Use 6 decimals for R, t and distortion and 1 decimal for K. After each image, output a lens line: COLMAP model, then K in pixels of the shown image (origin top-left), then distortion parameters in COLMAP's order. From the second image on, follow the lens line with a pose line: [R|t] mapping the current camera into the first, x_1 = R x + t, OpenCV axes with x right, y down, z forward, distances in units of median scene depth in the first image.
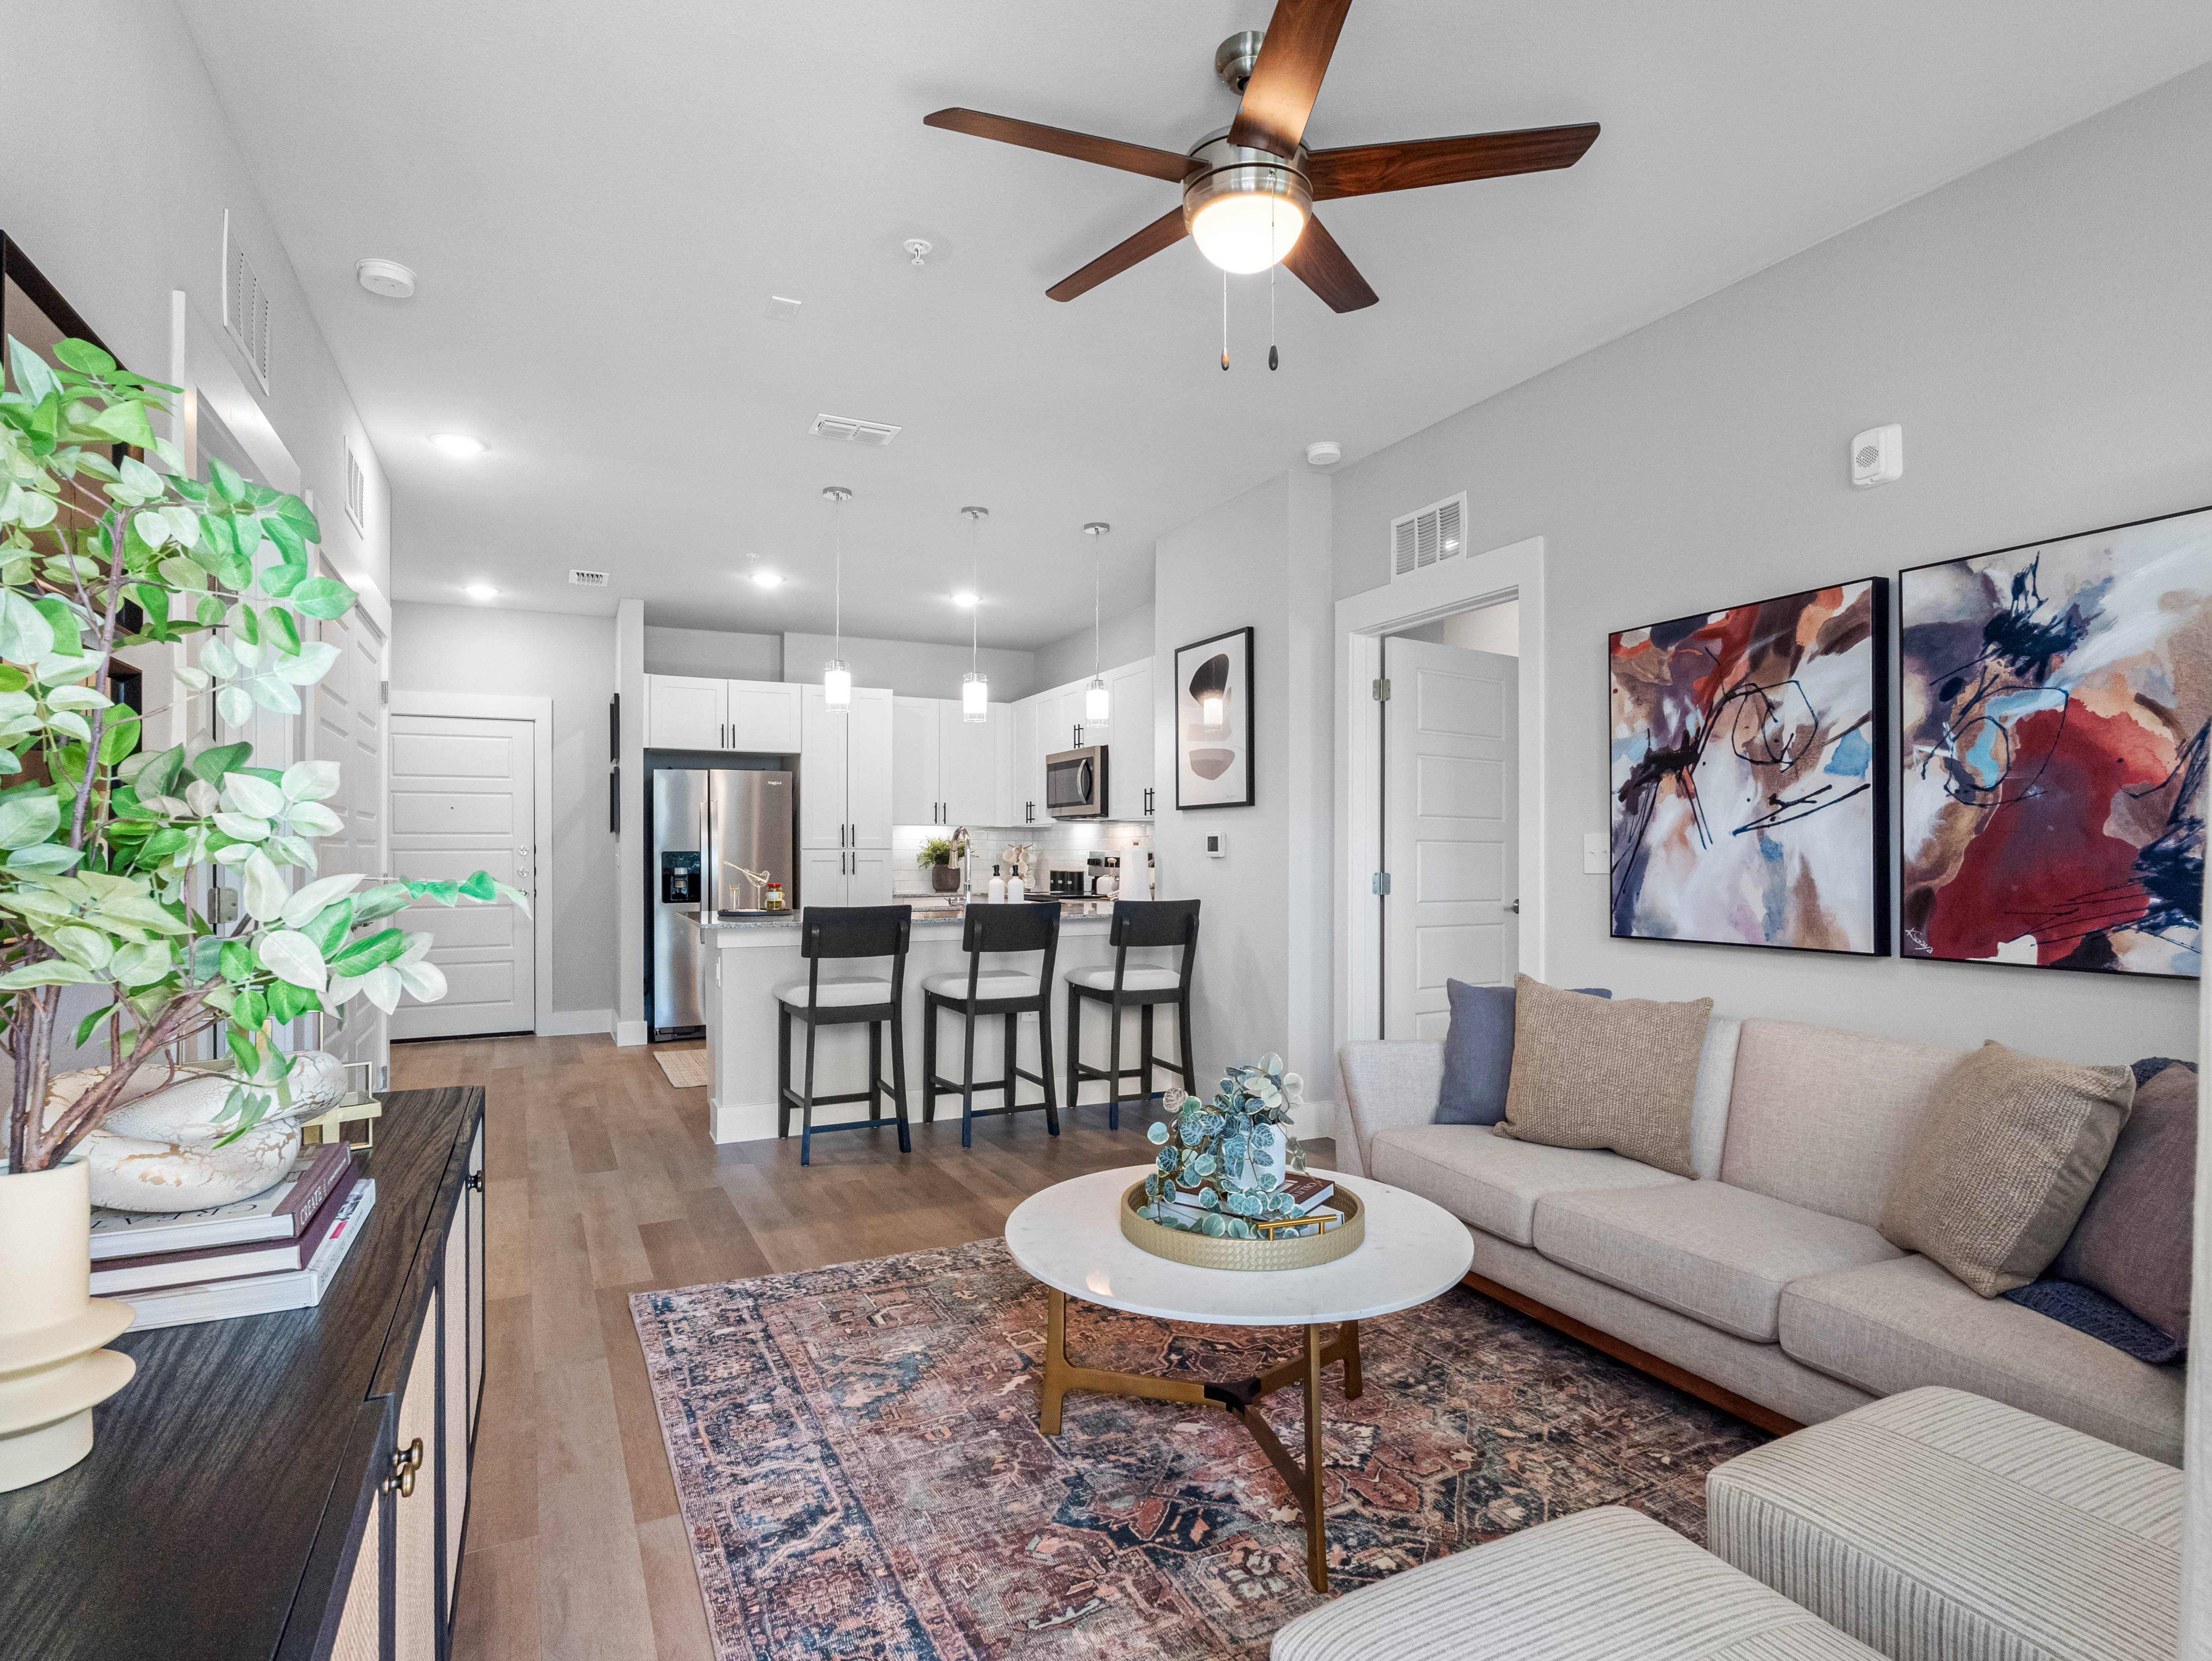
lens RADIAL K [[1174.7, 0, 1134.8], [0, 1174.7, 861.1], [0, 0, 1]] dist [0.002450, 0.000264]
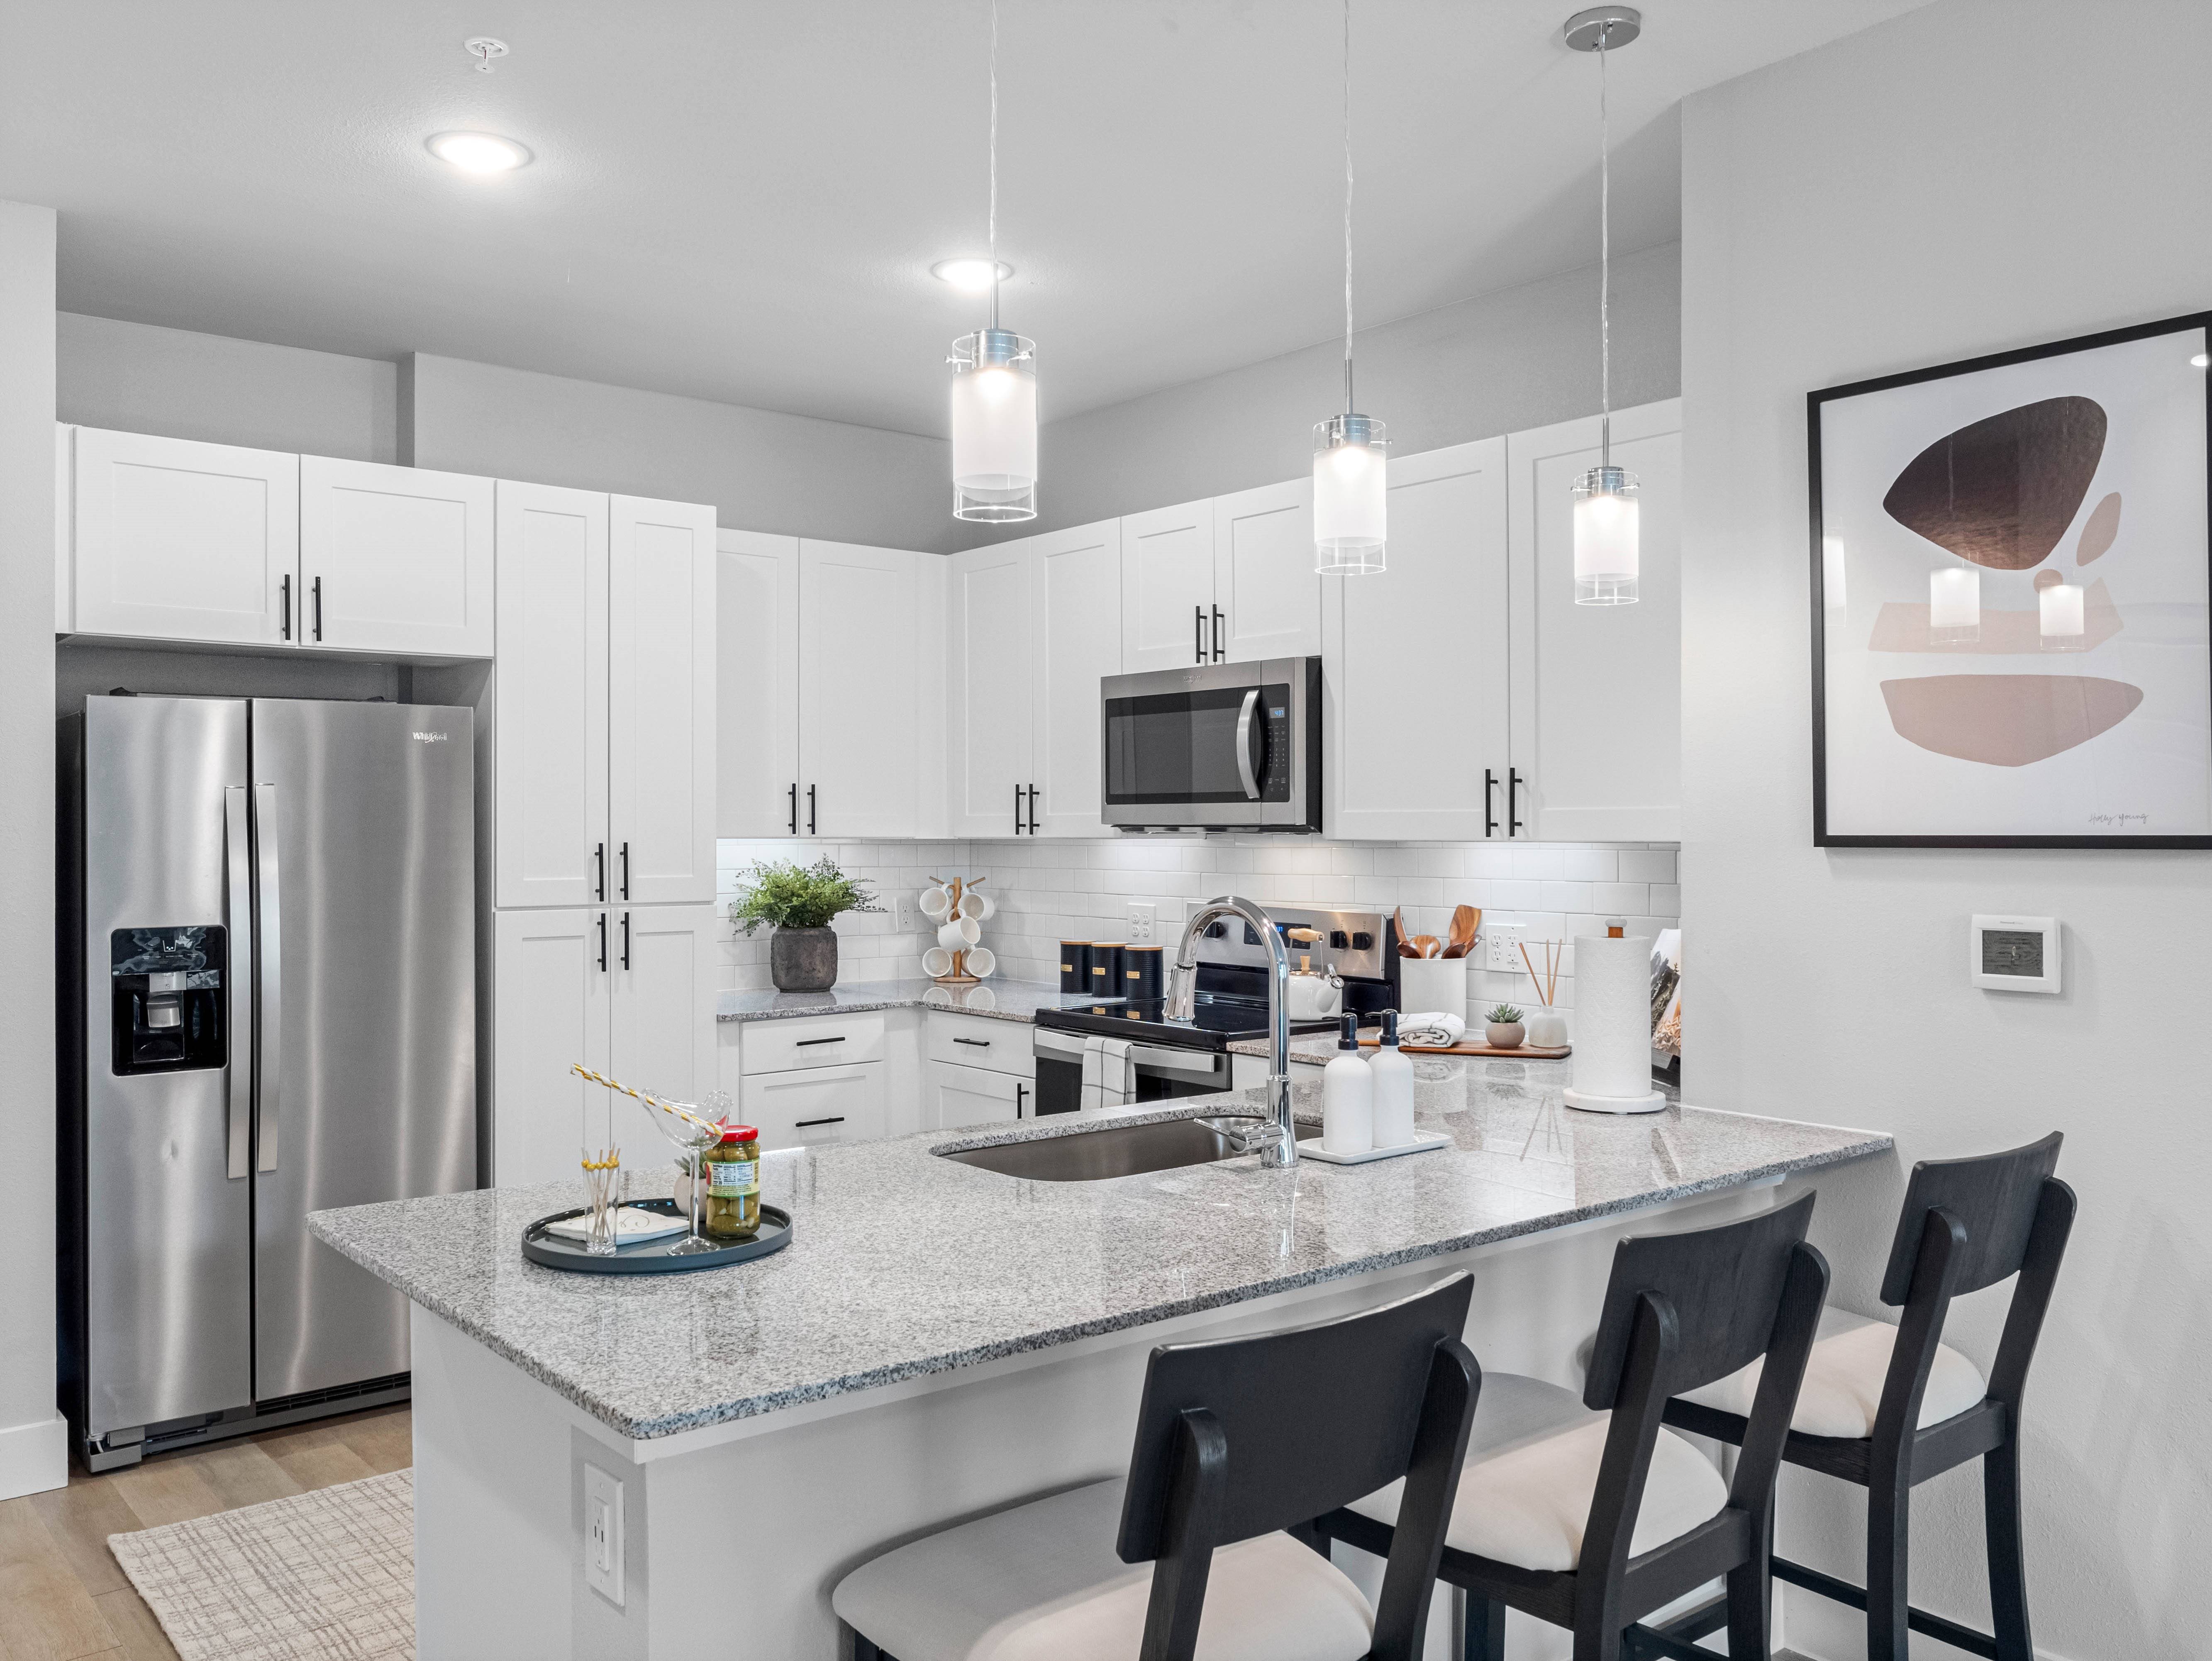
lens RADIAL K [[1711.0, 0, 1106.0], [0, 1711.0, 830.5], [0, 0, 1]] dist [0.001888, -0.001234]
pose [[0.973431, 0.000946, 0.228978, -0.225695], [-0.000541, 0.999998, -0.001831, -0.036364], [-0.228979, 0.001658, 0.973430, 0.424378]]
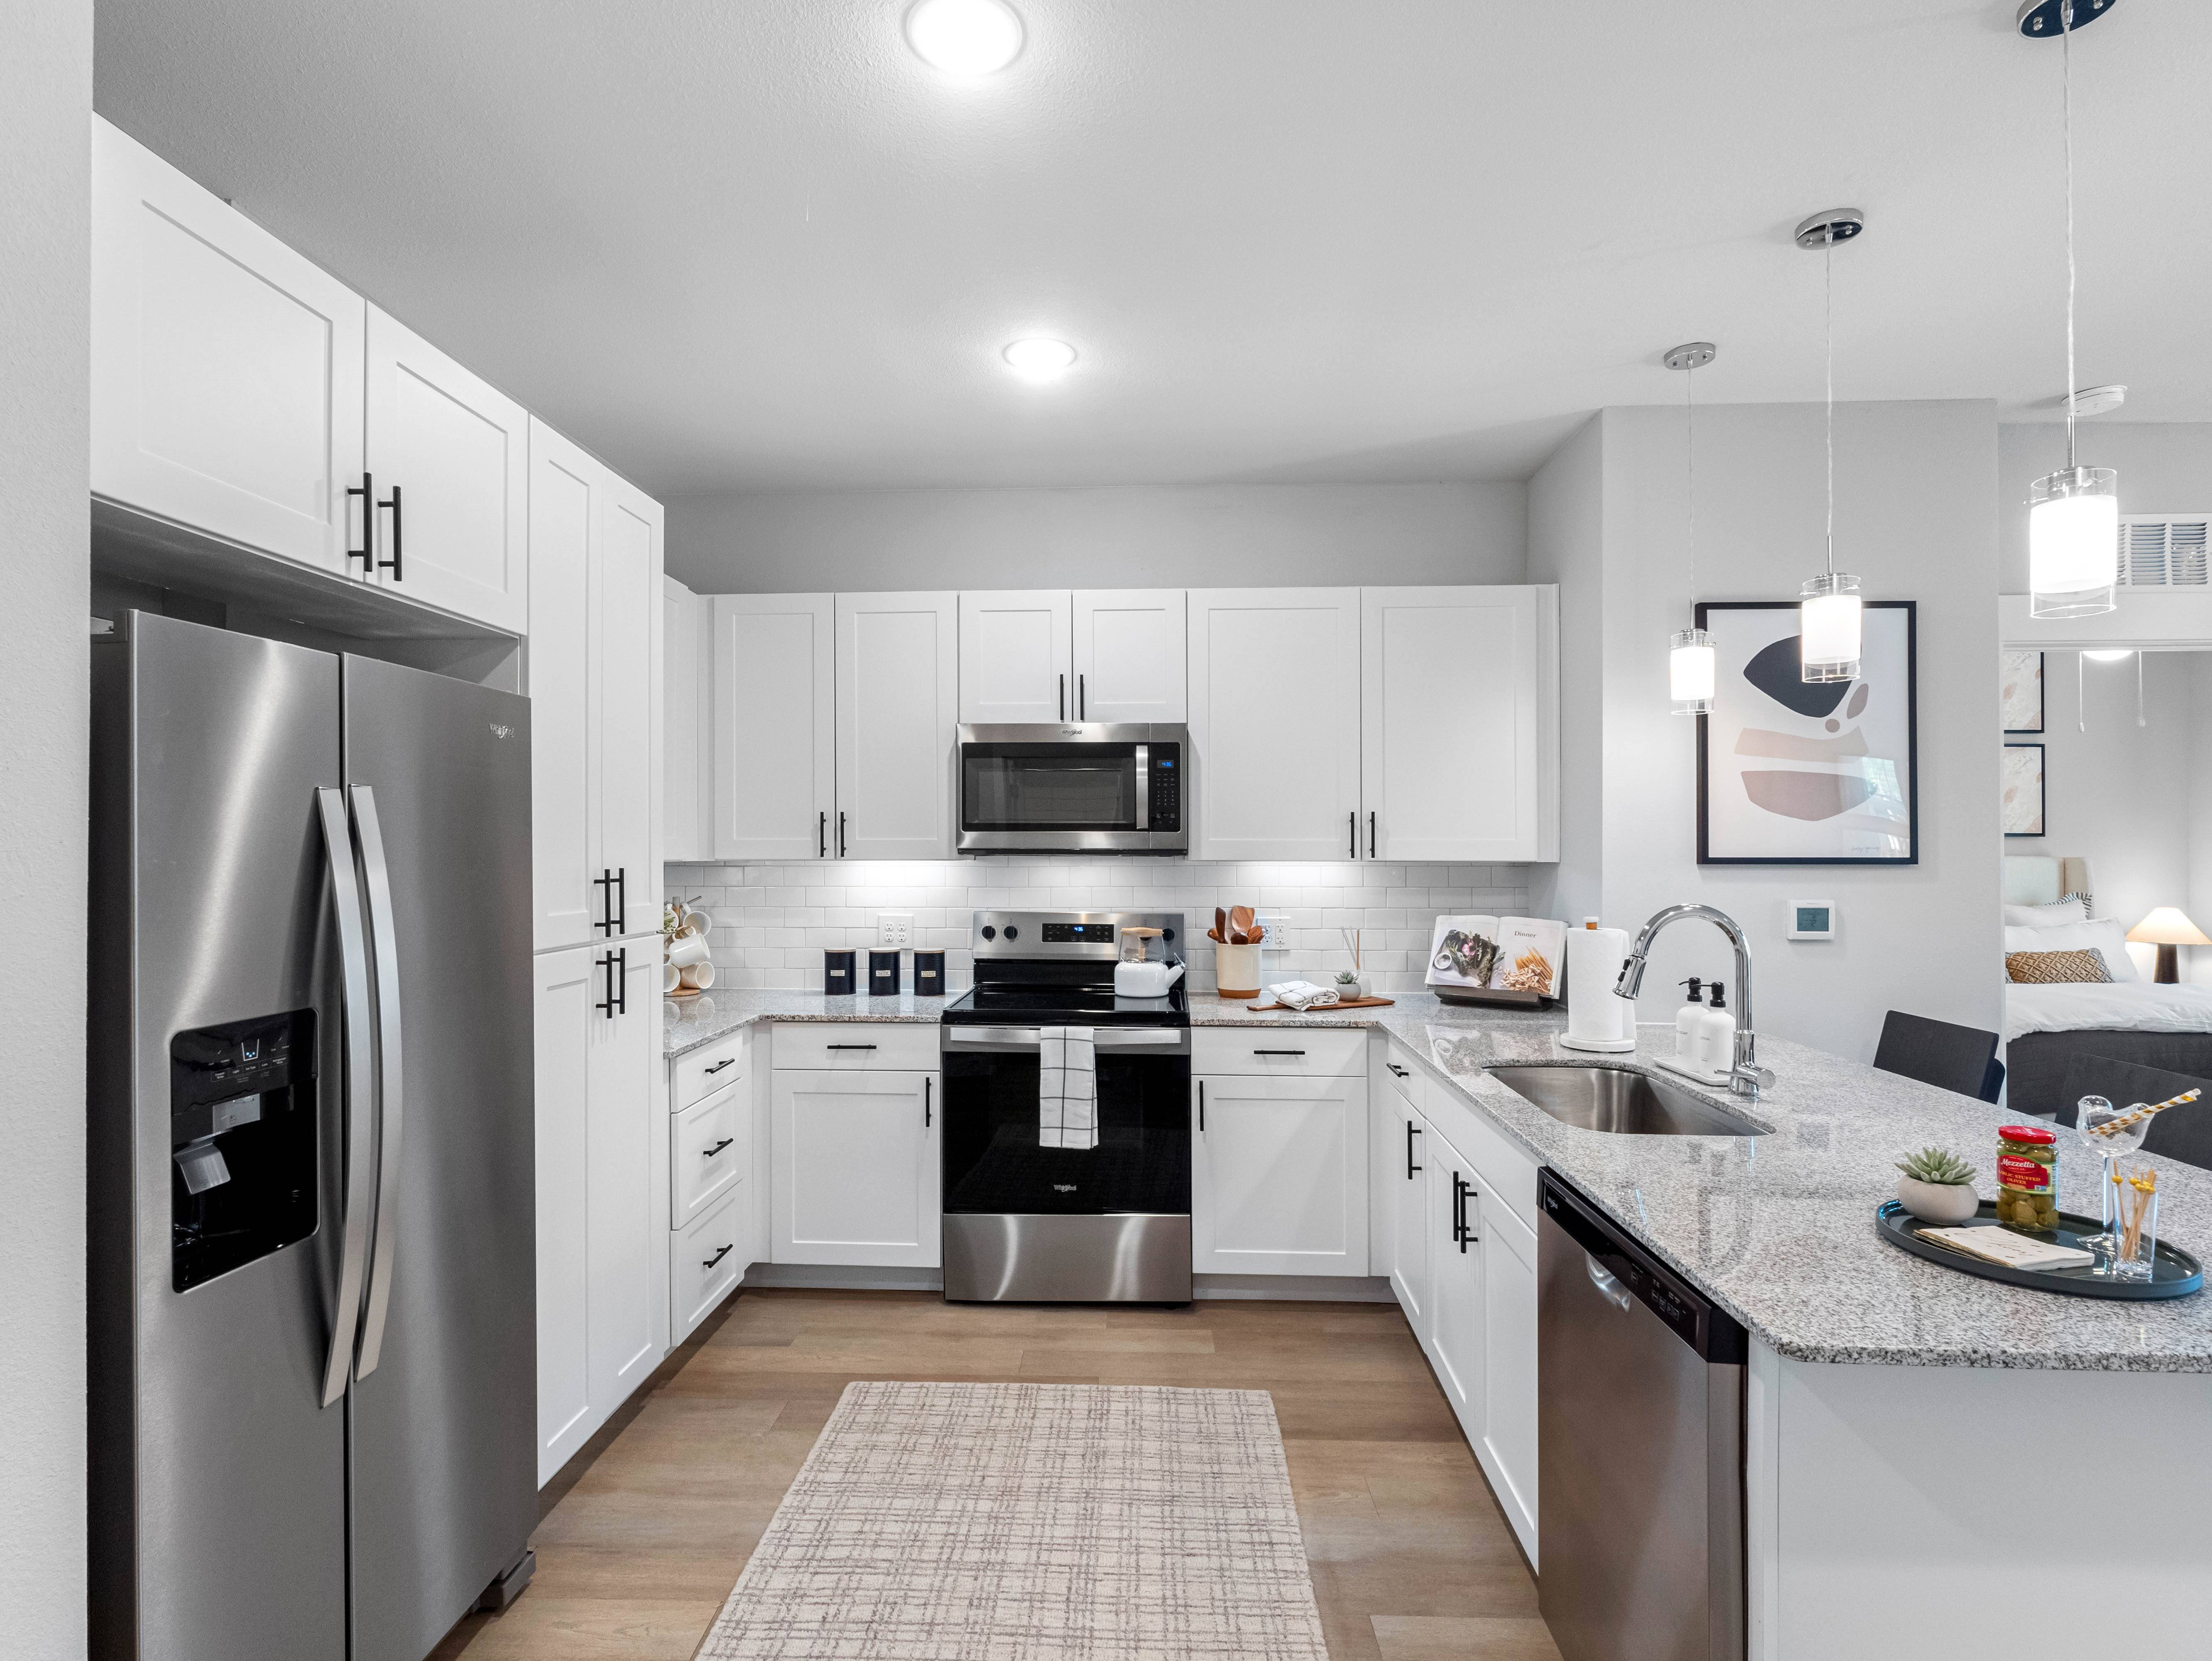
lens RADIAL K [[1089.5, 0, 1096.0], [0, 1089.5, 846.9], [0, 0, 1]] dist [-0.008136, 0.000076]
pose [[0.502567, 0.005976, 0.864518, -0.480493], [0.000308, 0.999975, -0.007092, -0.037310], [-0.864538, 0.003831, 0.502552, 0.769407]]
